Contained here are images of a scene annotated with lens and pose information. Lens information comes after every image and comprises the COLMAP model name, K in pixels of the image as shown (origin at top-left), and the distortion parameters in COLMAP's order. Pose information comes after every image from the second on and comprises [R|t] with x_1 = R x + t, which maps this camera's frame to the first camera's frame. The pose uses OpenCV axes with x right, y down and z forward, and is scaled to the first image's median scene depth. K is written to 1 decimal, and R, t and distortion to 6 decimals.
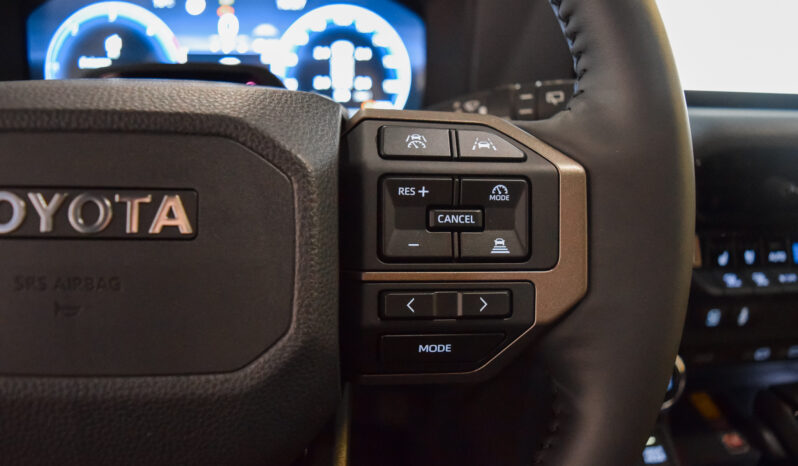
lens RADIAL K [[595.1, 0, 399.0], [0, 595.1, 233.0], [0, 0, 1]] dist [-0.063472, -0.000743]
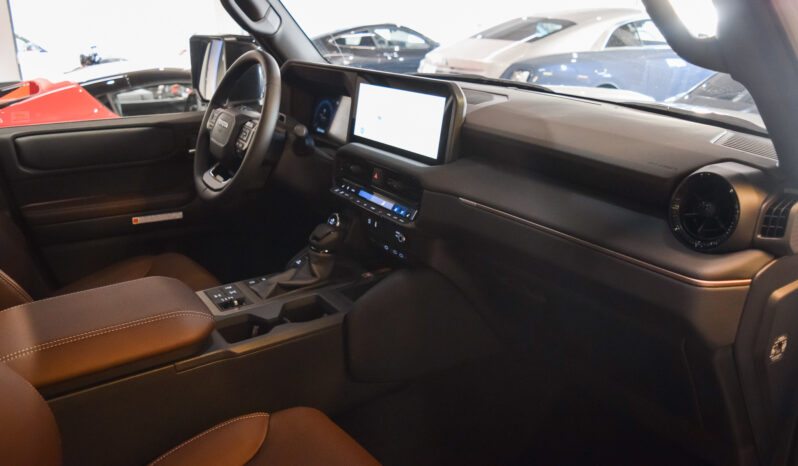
lens RADIAL K [[619.0, 0, 399.0], [0, 619.0, 233.0], [0, 0, 1]] dist [-0.093011, 0.000719]
pose [[0.466342, 0.263758, -0.844368, 3.254786], [-0.384278, 0.920150, 0.075195, -0.084754], [0.796779, 0.289405, 0.530461, -0.474483]]
